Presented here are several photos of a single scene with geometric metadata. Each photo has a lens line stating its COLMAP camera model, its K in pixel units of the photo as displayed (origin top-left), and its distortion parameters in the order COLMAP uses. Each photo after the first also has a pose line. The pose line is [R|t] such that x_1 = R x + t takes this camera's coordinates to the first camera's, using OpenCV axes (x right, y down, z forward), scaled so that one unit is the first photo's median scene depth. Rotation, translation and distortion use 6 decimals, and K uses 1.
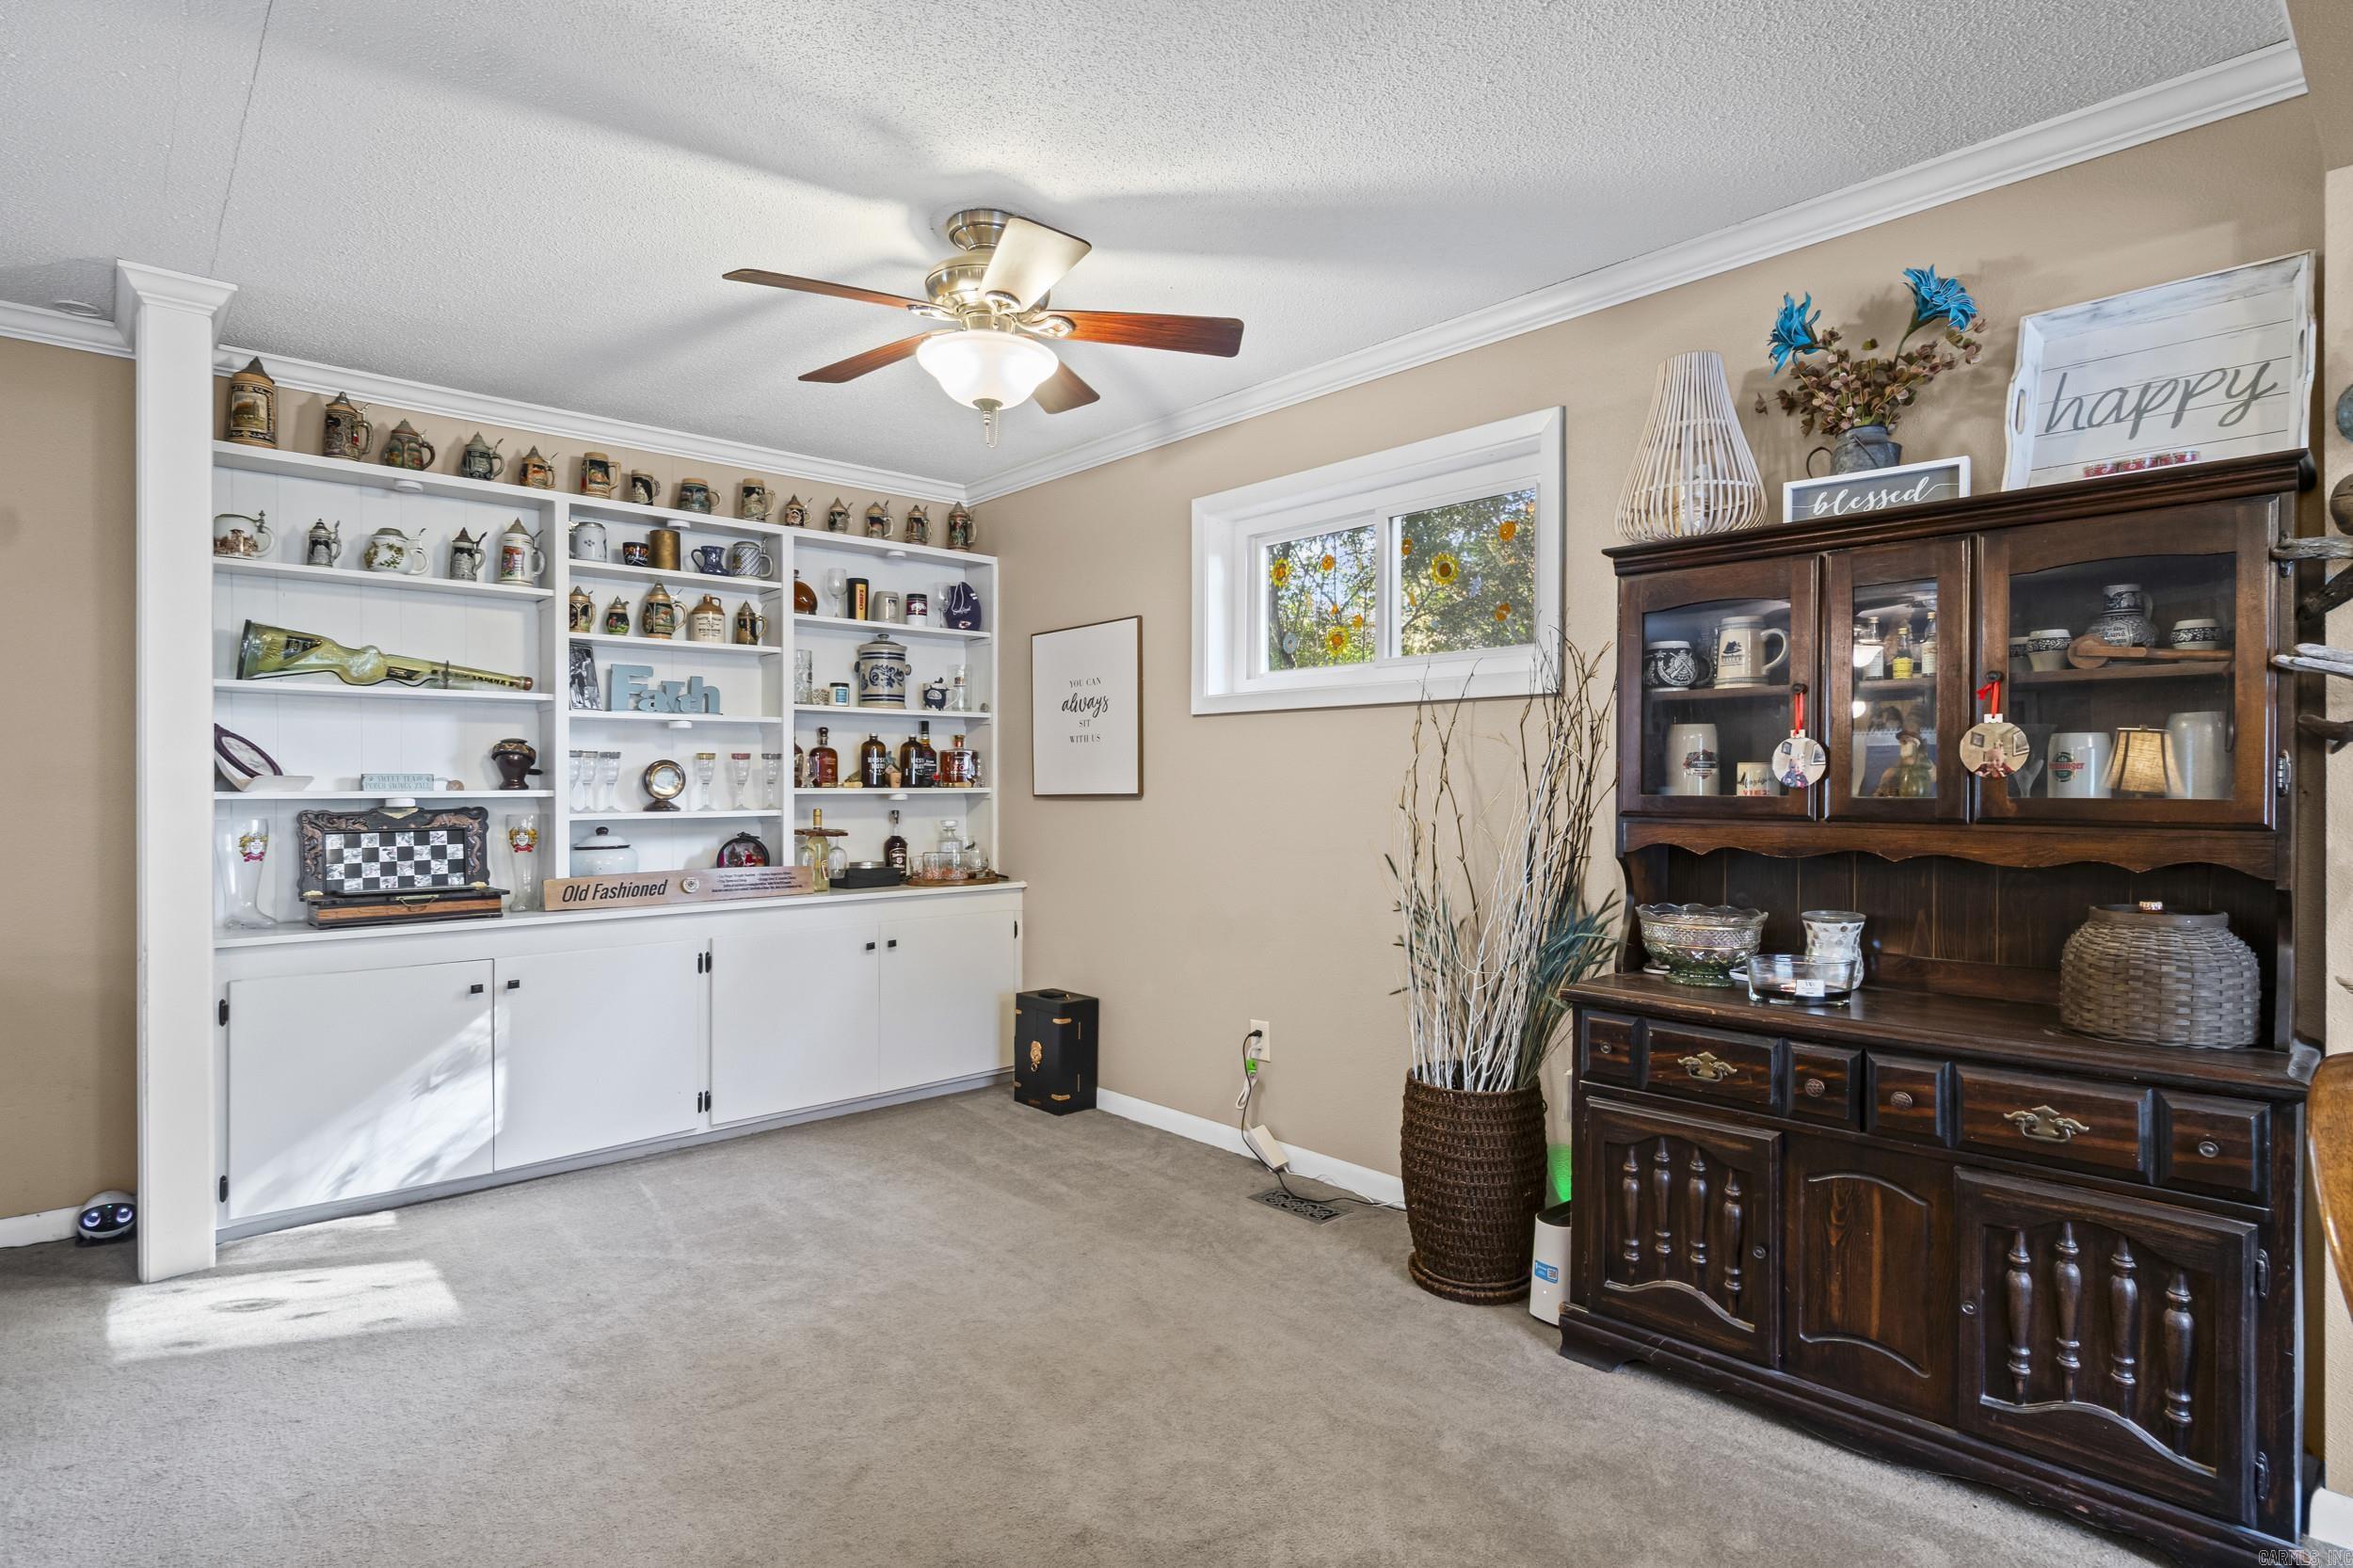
lens RADIAL K [[1186.2, 0, 1163.8], [0, 1186.2, 787.3], [0, 0, 1]] dist [-0.003674, -0.000301]
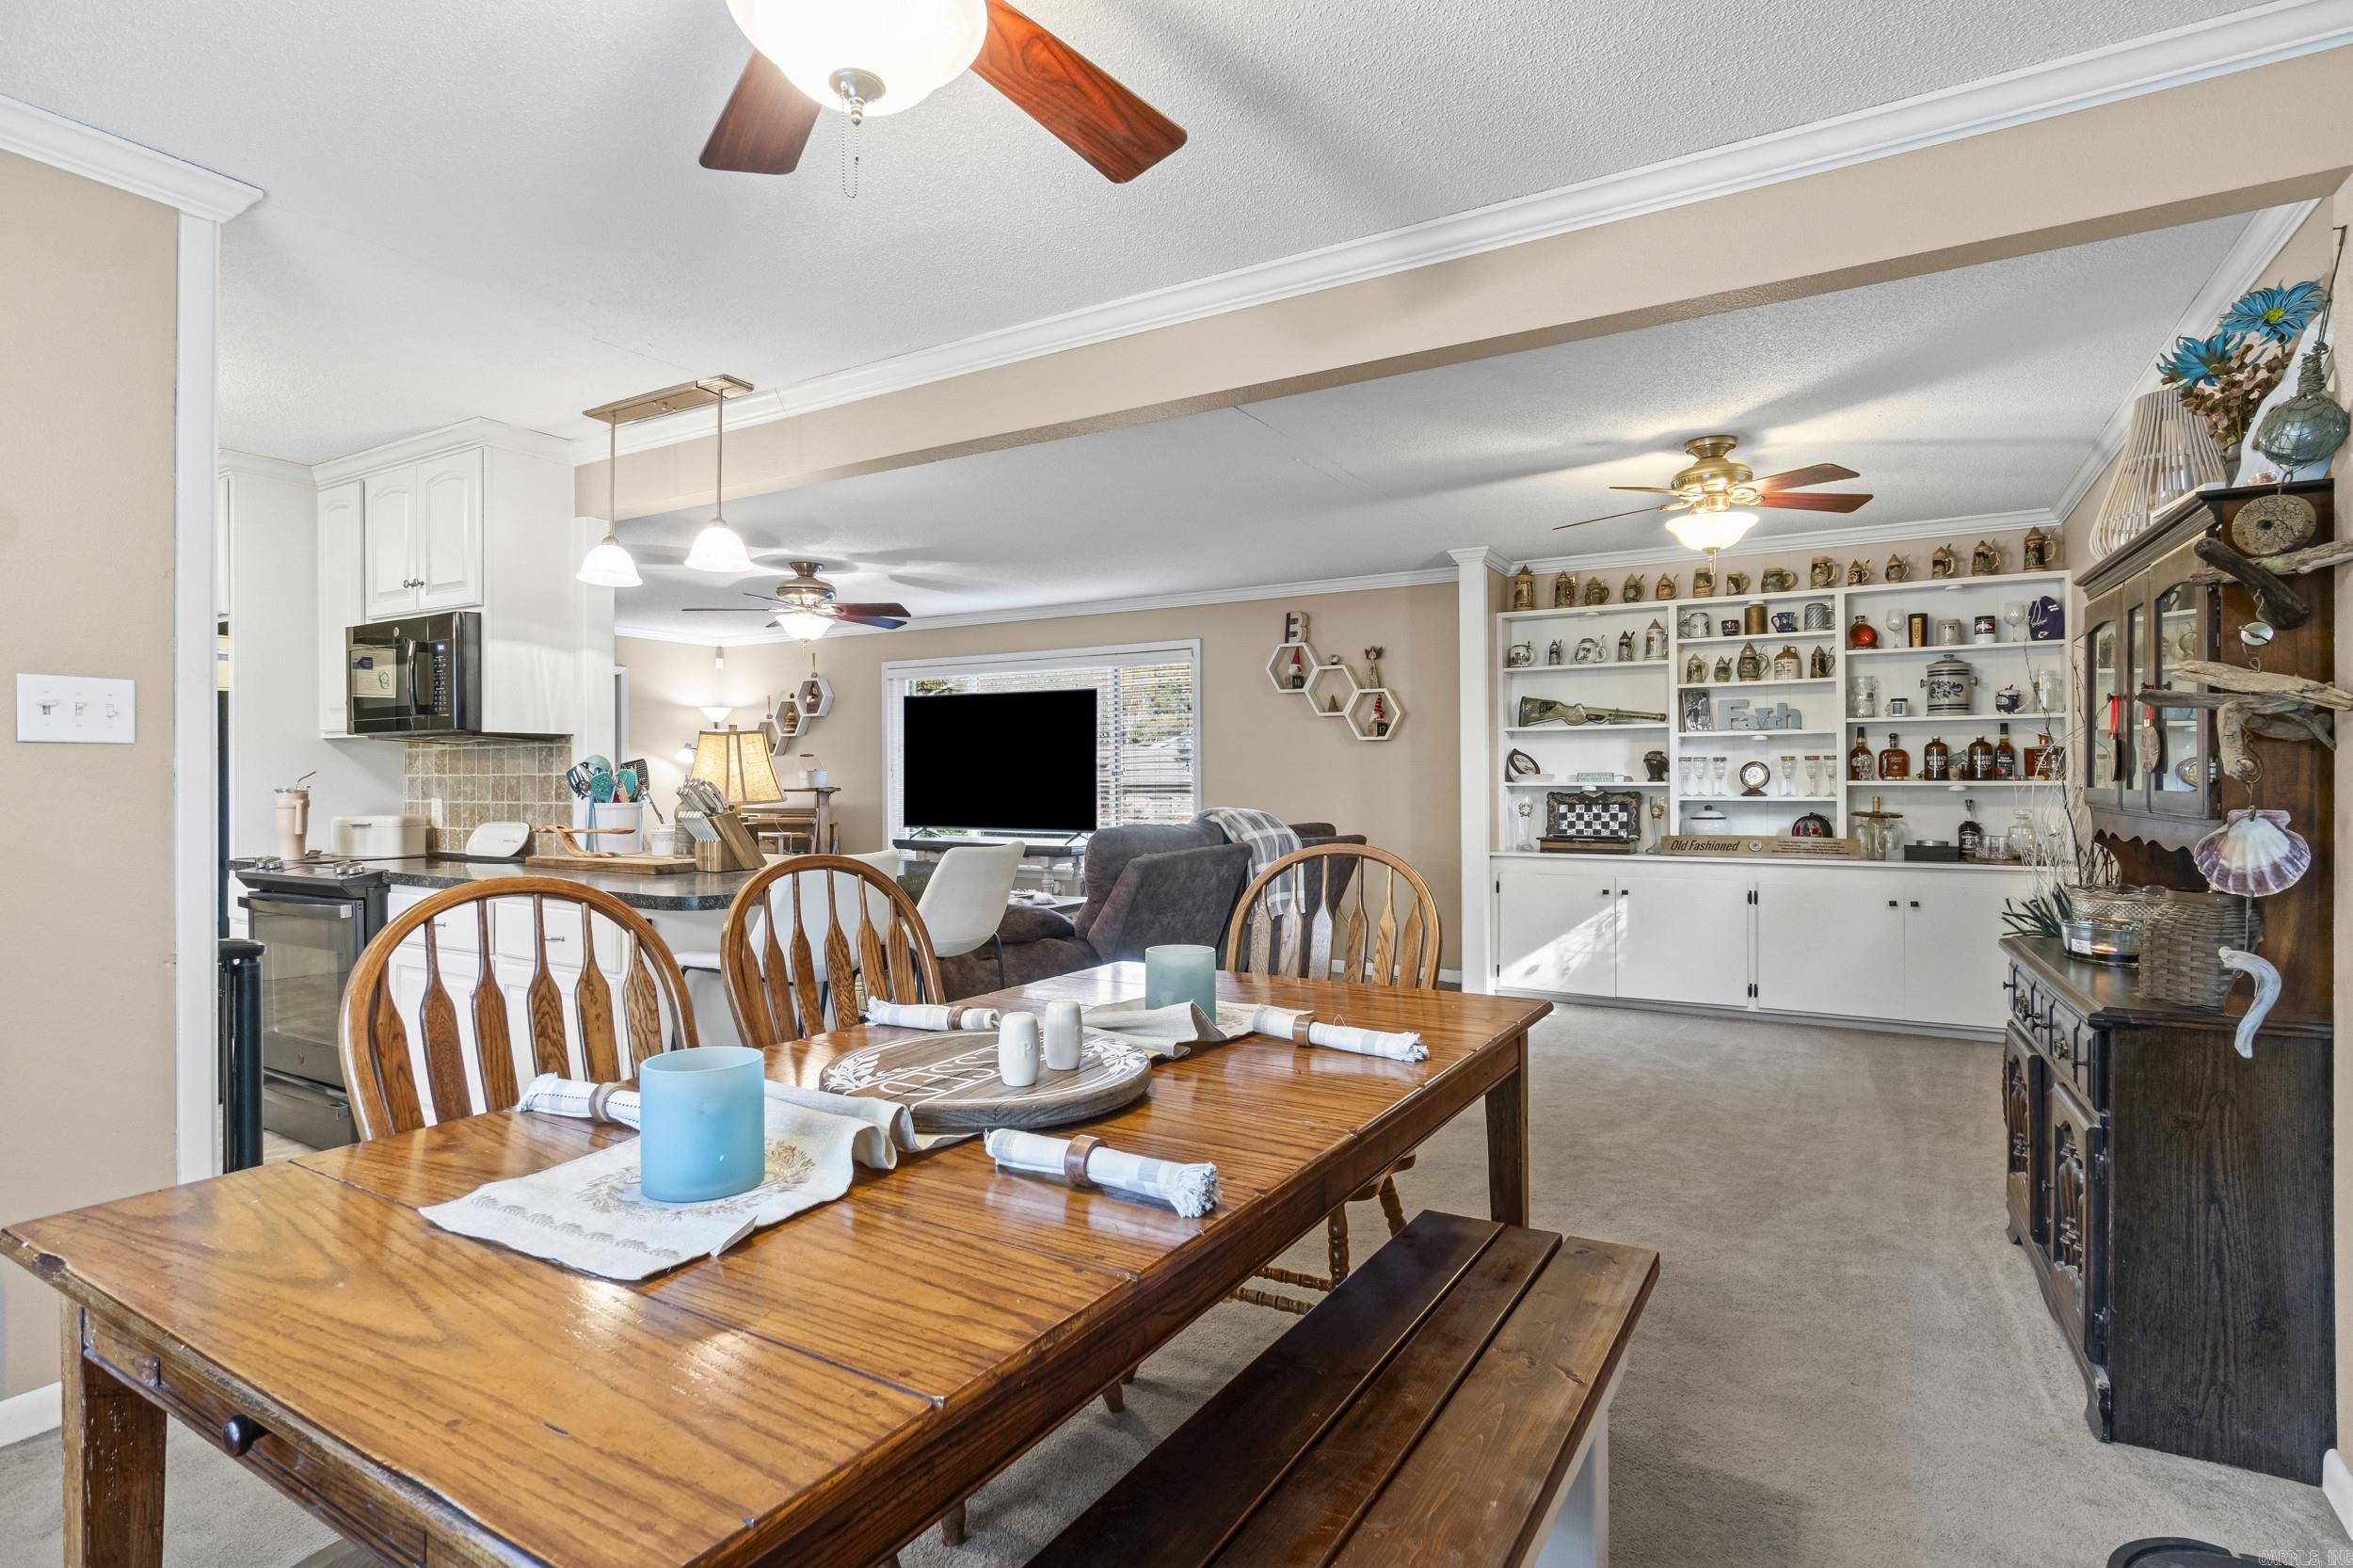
lens RADIAL K [[1186.2, 0, 1180.1], [0, 1186.2, 780.3], [0, 0, 1]] dist [-0.003674, -0.000301]
pose [[0.306505, 0.000412, -0.951869, 0.828484], [-0.002037, 0.999998, -0.000223, 0.002065], [0.951867, 0.002008, 0.306506, -0.149704]]
